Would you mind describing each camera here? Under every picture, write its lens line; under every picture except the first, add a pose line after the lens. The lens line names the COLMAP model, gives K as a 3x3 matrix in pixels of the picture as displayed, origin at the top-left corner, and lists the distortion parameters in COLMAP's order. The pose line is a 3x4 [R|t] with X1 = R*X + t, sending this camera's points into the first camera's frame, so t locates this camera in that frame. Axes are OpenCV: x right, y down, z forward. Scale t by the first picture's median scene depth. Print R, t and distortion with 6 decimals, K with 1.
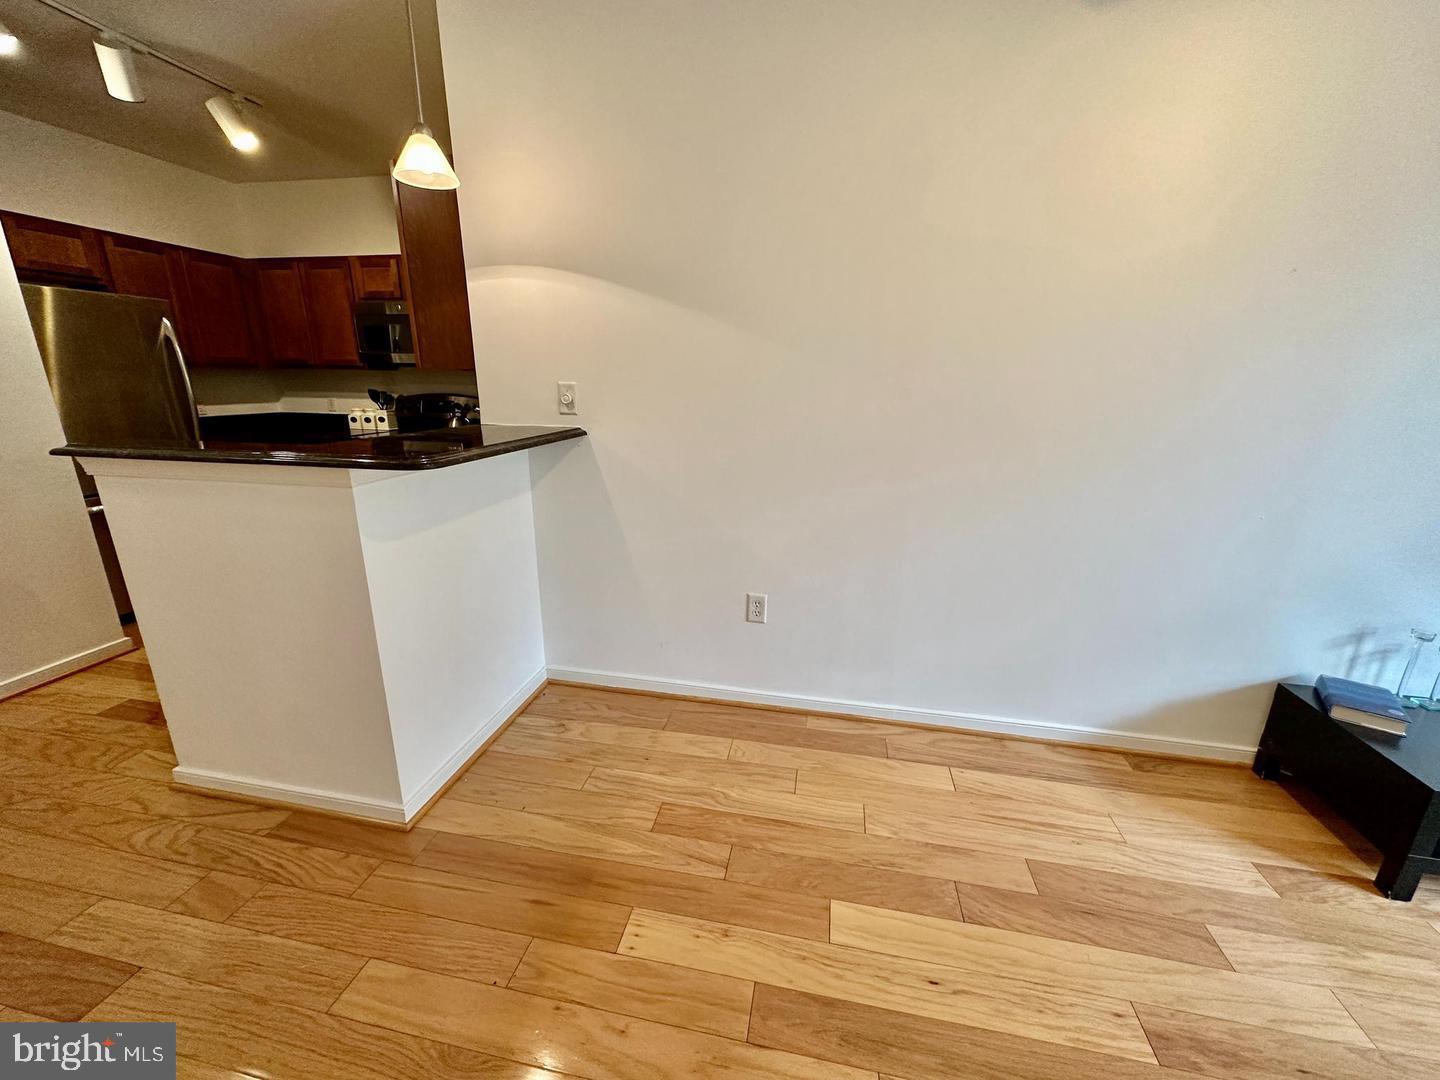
lens RADIAL K [[575.9, 0, 718.1], [0, 575.9, 541.7], [0, 0, 1]] dist [-0.001424, 0.000430]
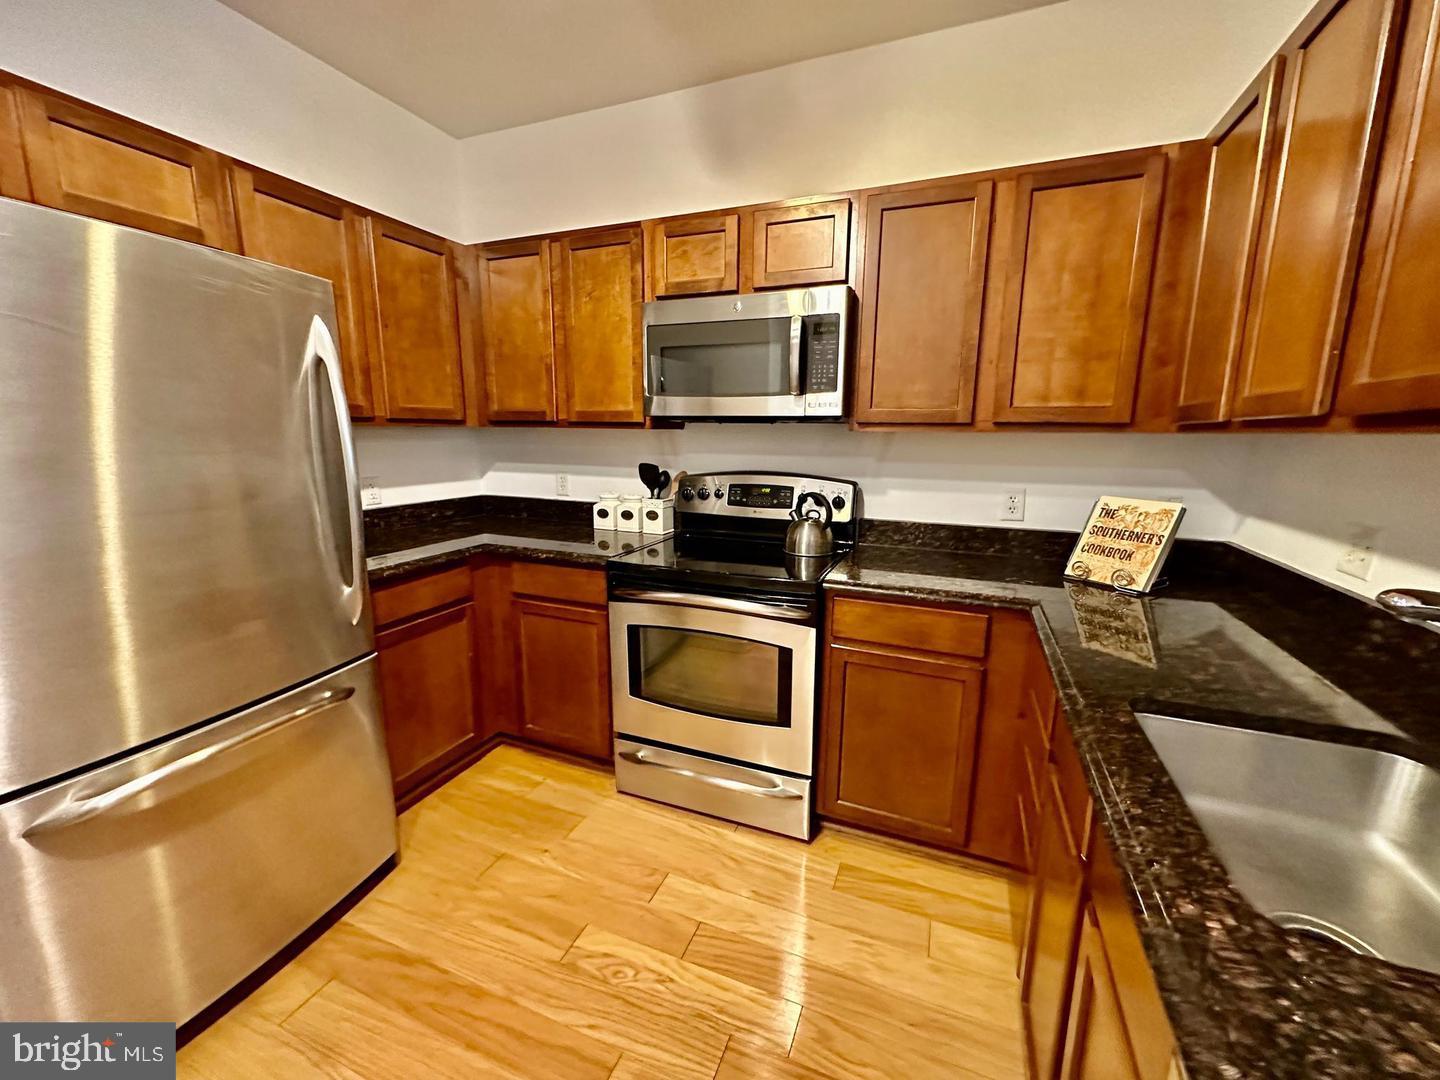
lens RADIAL K [[575.9, 0, 724.1], [0, 575.9, 537.7], [0, 0, 1]] dist [-0.001424, 0.000430]
pose [[0.981814, 0.031566, -0.187200, -0.412504], [-0.050545, 0.993952, -0.097495, -0.140120], [0.182991, 0.105184, 0.977472, 0.469389]]
